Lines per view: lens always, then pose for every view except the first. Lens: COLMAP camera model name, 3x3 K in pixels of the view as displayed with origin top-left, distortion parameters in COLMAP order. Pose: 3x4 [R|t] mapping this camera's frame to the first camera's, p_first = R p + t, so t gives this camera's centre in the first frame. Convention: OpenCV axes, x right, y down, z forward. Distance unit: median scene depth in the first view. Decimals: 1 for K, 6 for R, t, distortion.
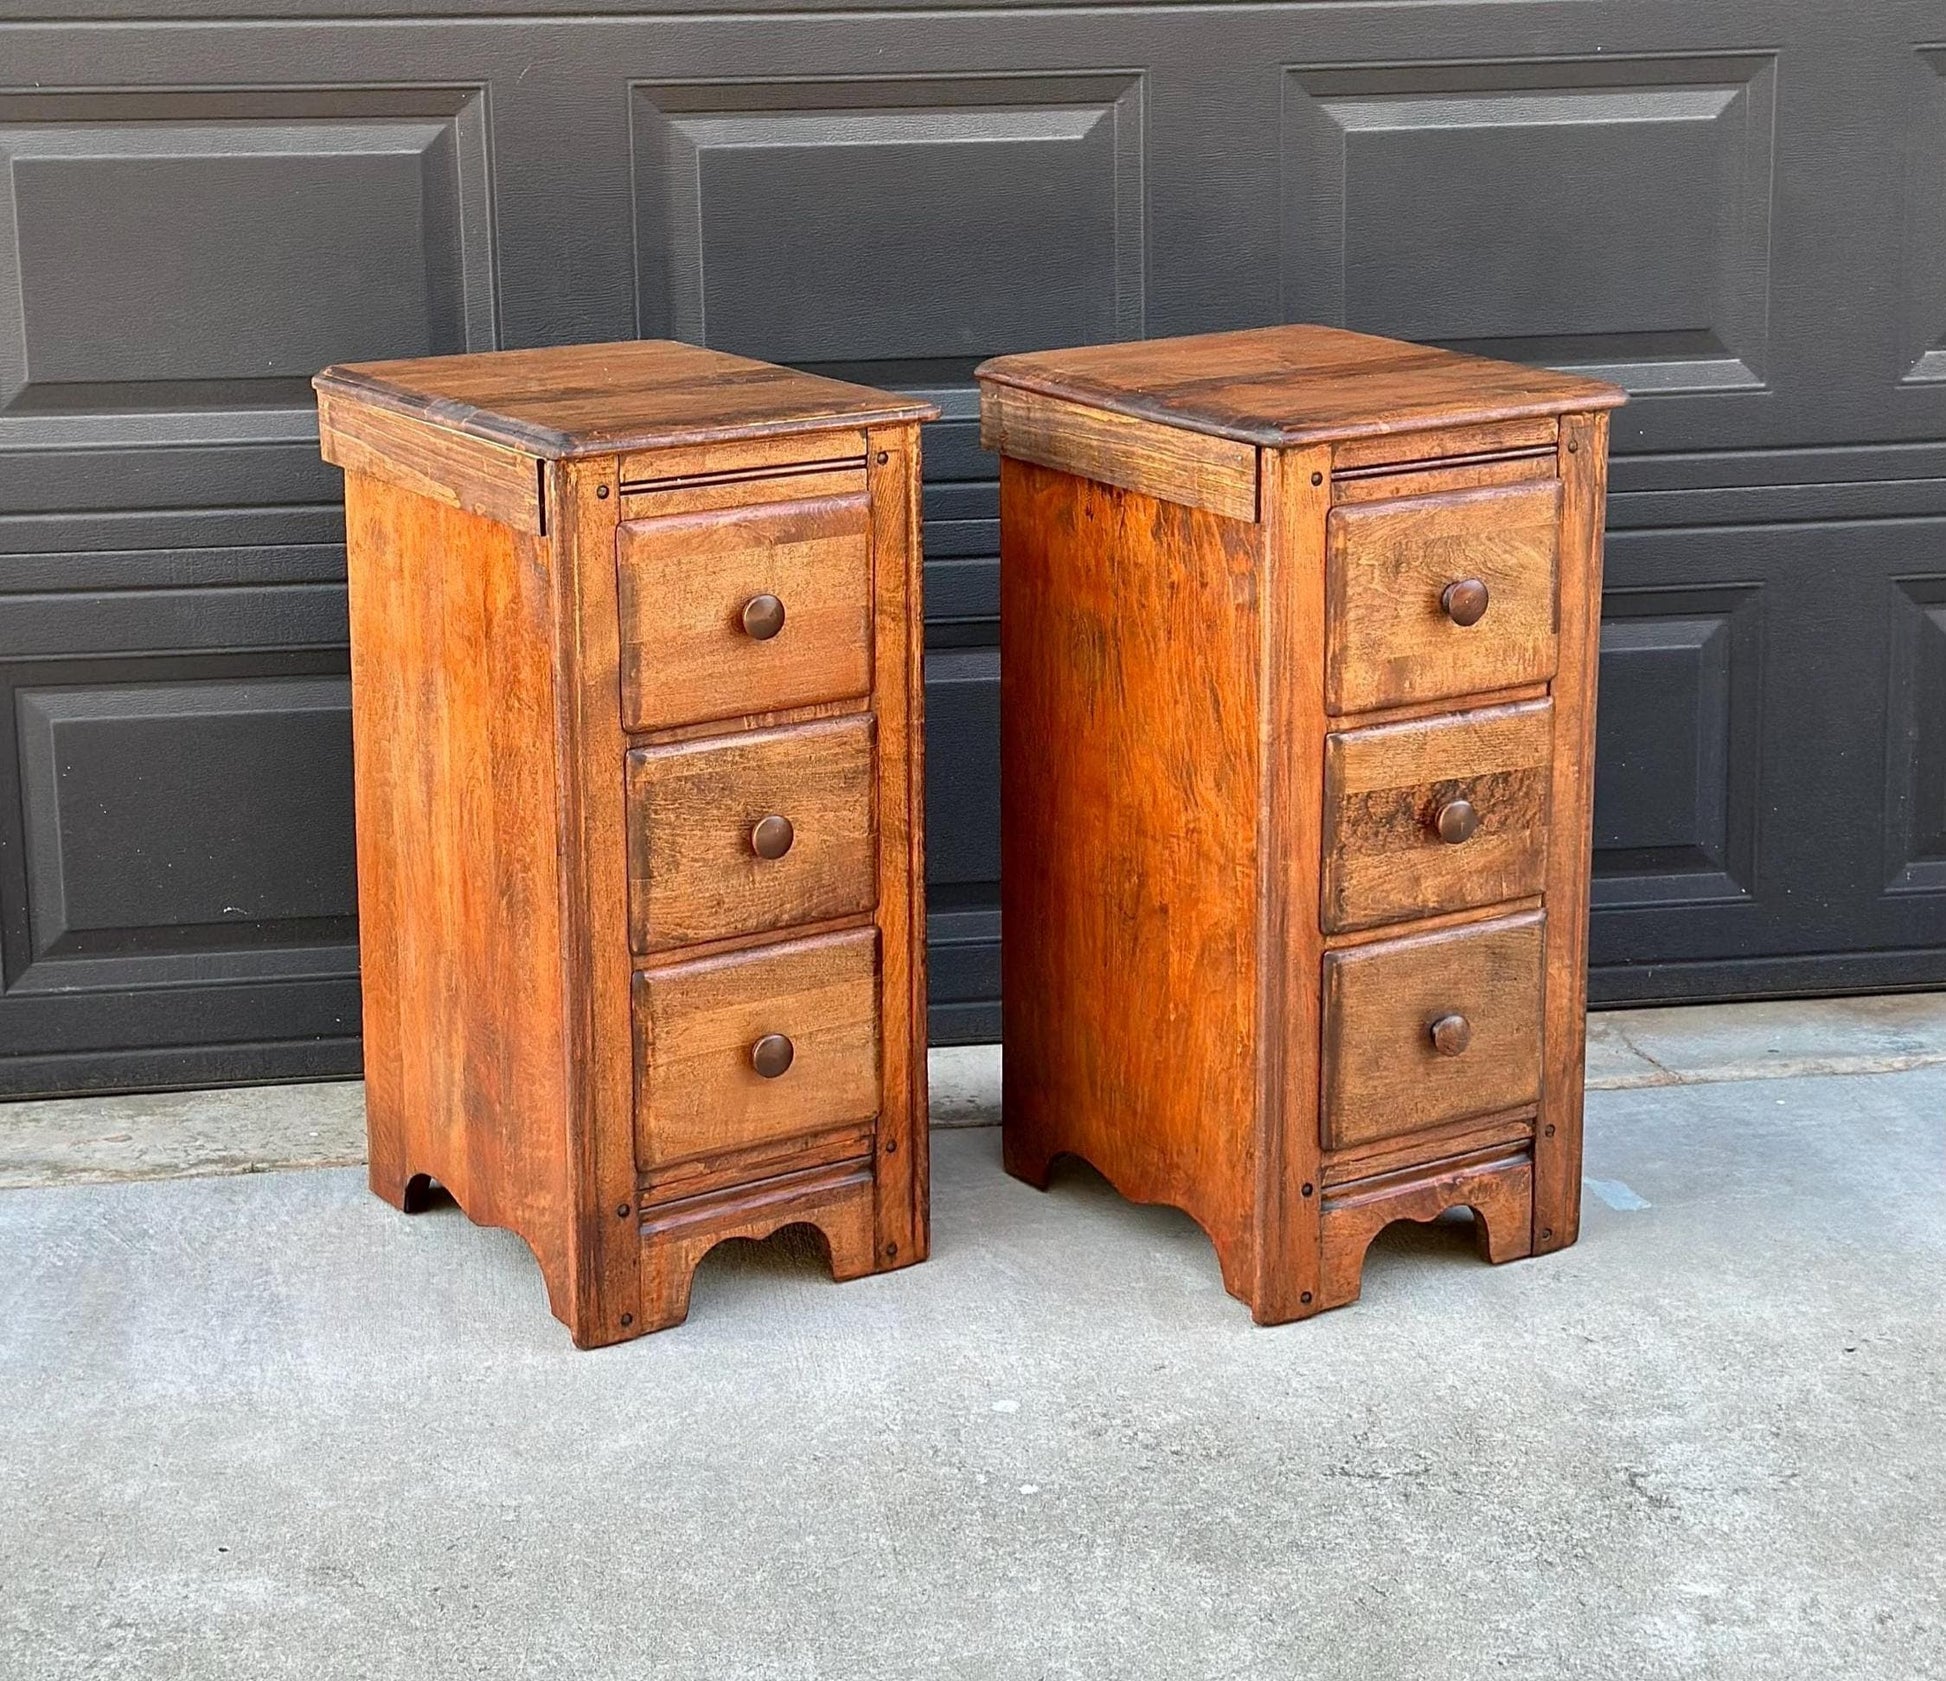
lens RADIAL K [[3606.3, 0, 963.3], [0, 3606.3, 658.0], [0, 0, 1]] dist [0.175272, 0.000000]
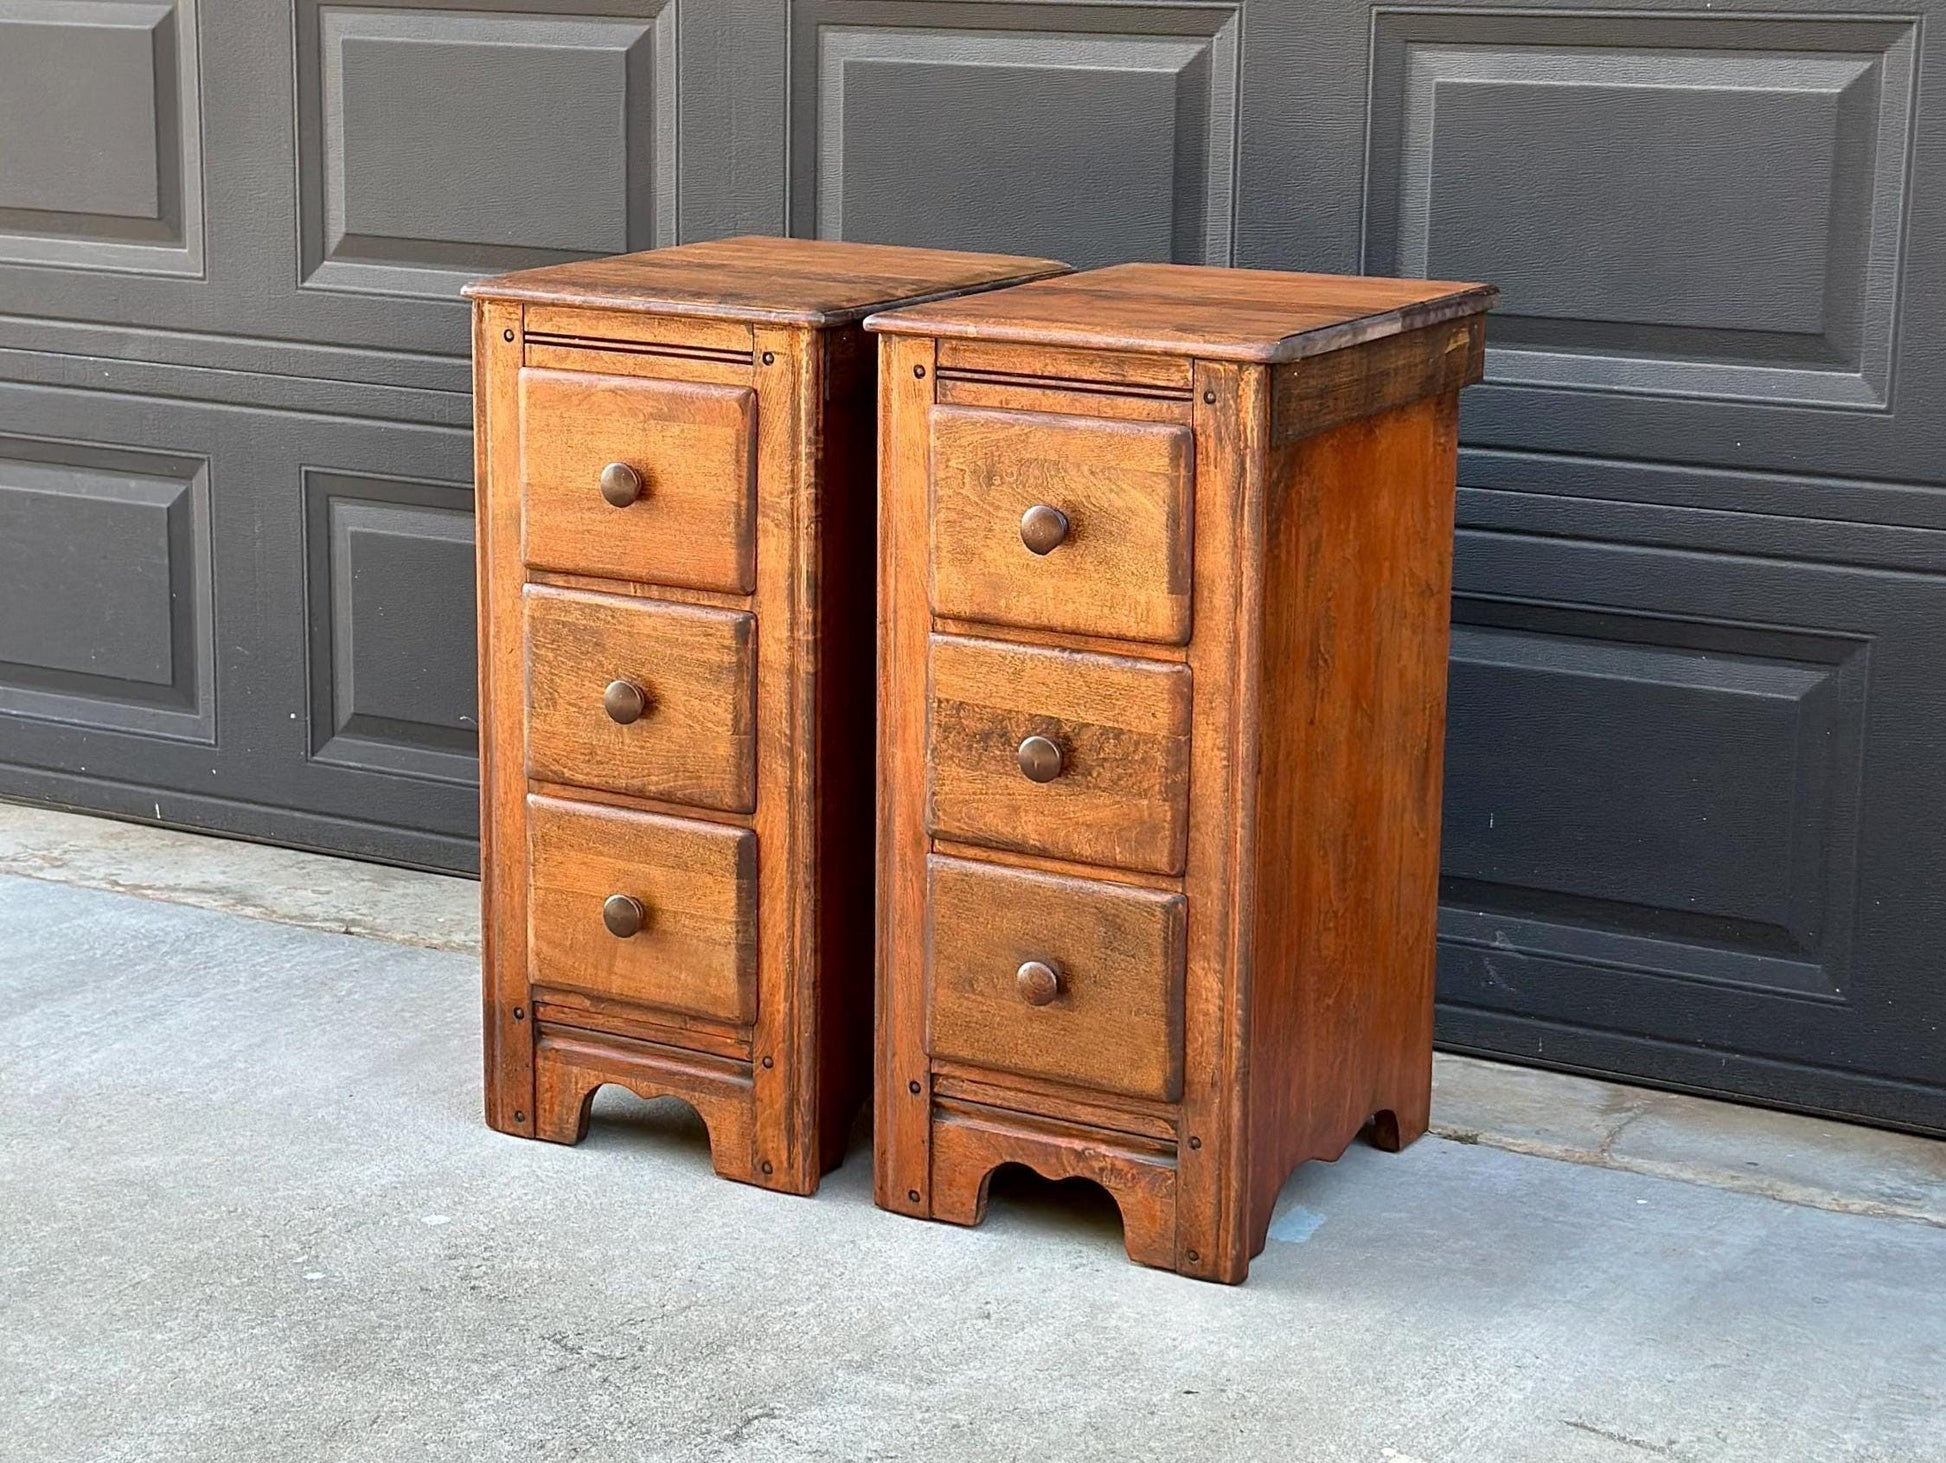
lens RADIAL K [[3655.3, 0, 997.2], [0, 3655.3, 671.7], [0, 0, 1]] dist [0.156909, 0.000000]
pose [[0.454437, 0.200034, -0.868028, 0.890833], [-0.216680, 0.970015, 0.110099, -0.095848], [0.864024, 0.138051, 0.484154, 0.579407]]
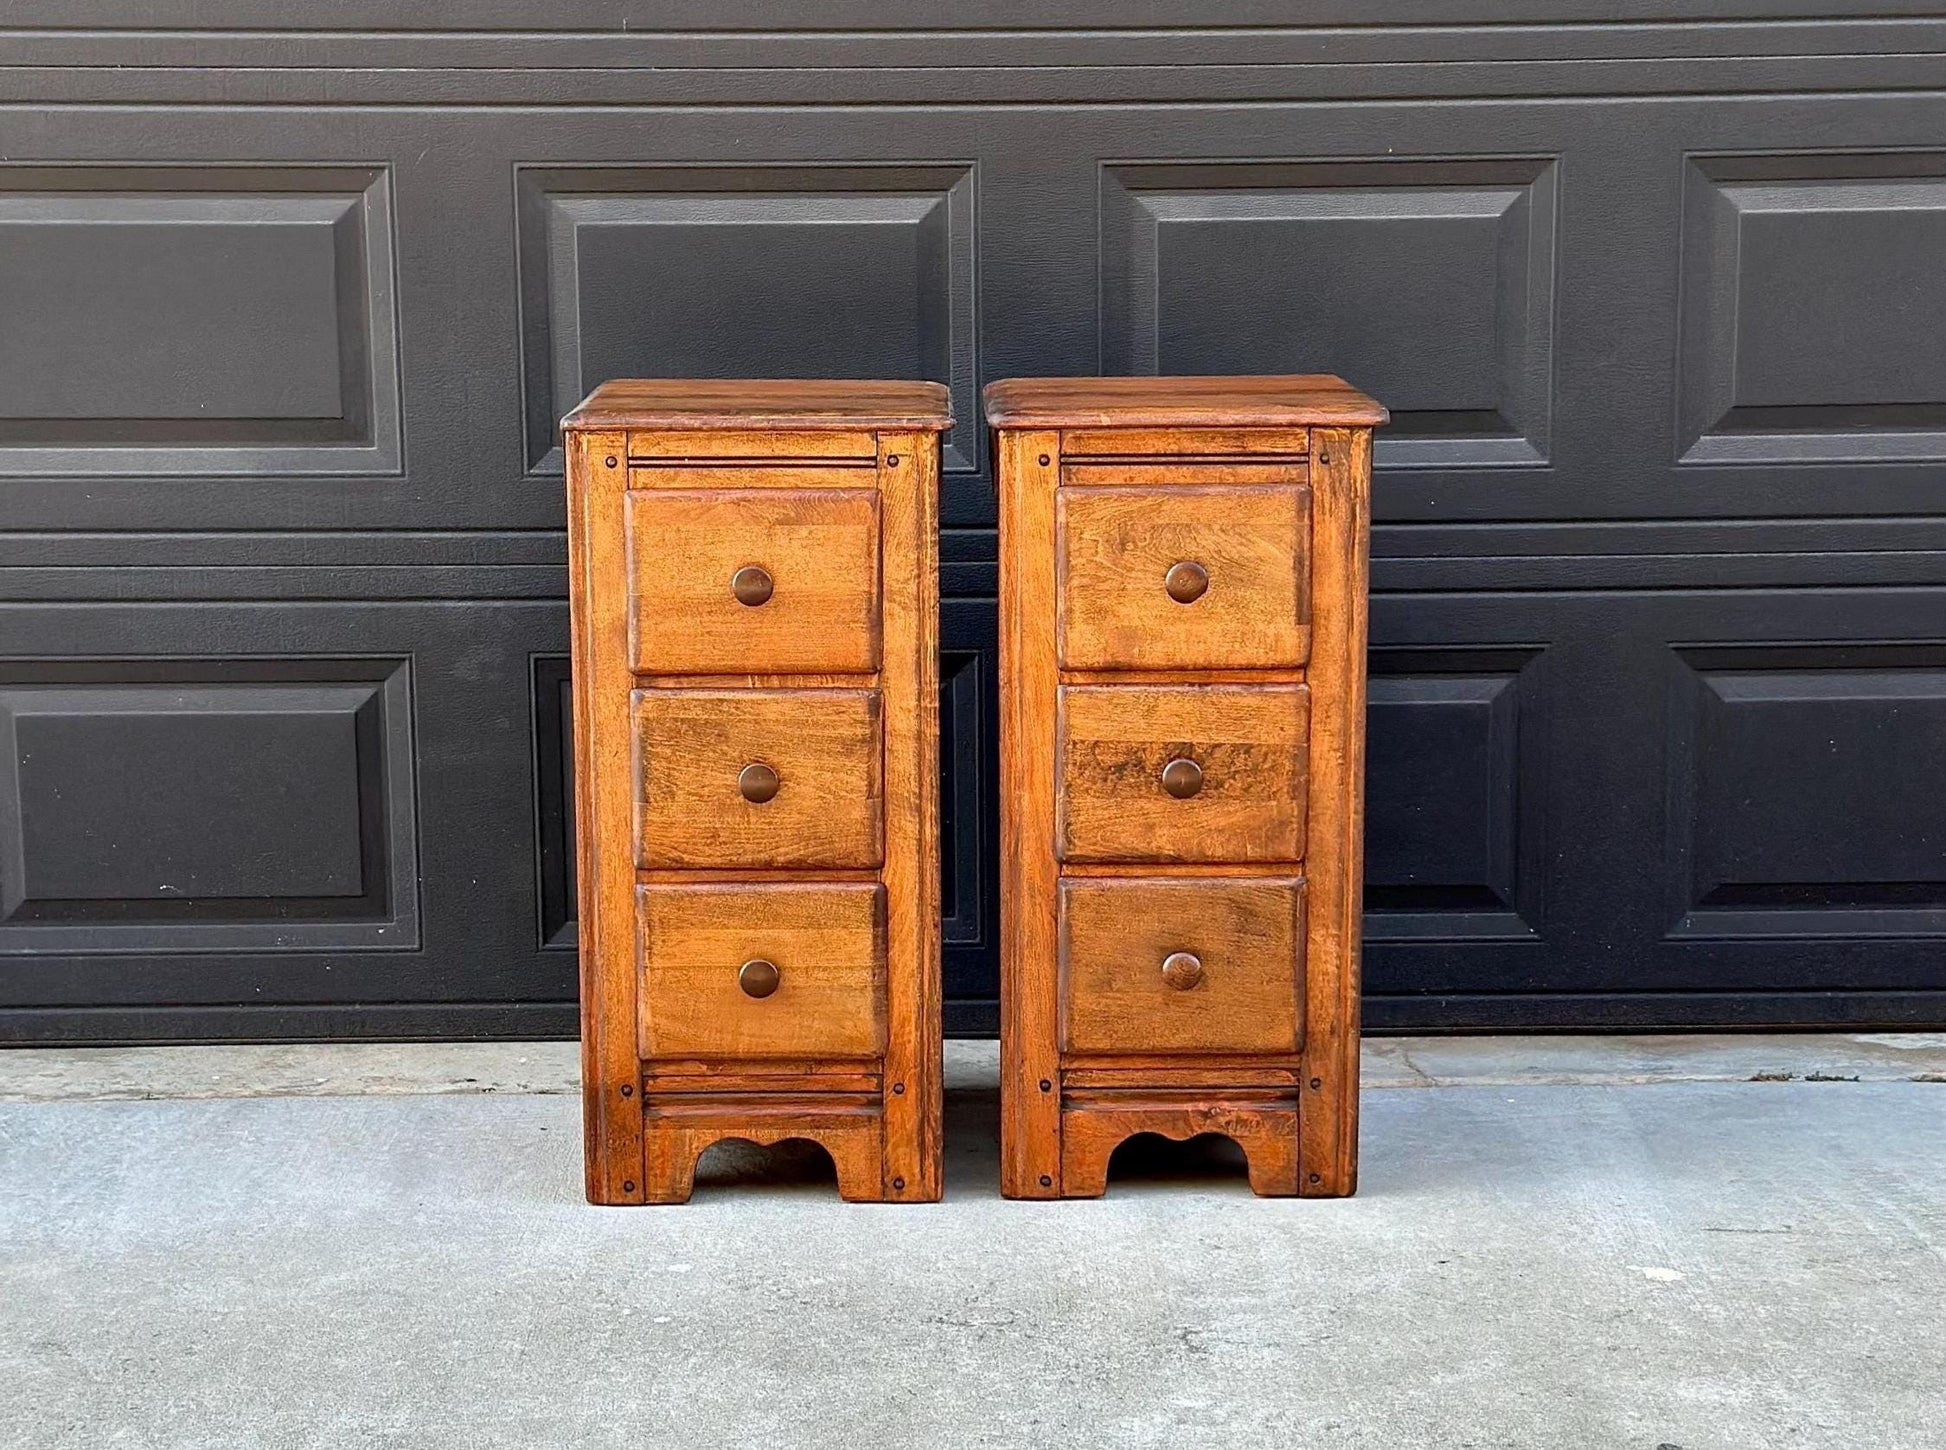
lens RADIAL K [[3576.8, 0, 997.2], [0, 3576.8, 847.5], [0, 0, 1]] dist [0.165951, 0.000000]
pose [[0.841142, 0.105188, -0.530486, 0.607769], [-0.123947, 0.992289, 0.000227, 0.059638], [0.526419, 0.065561, 0.847694, 0.079243]]
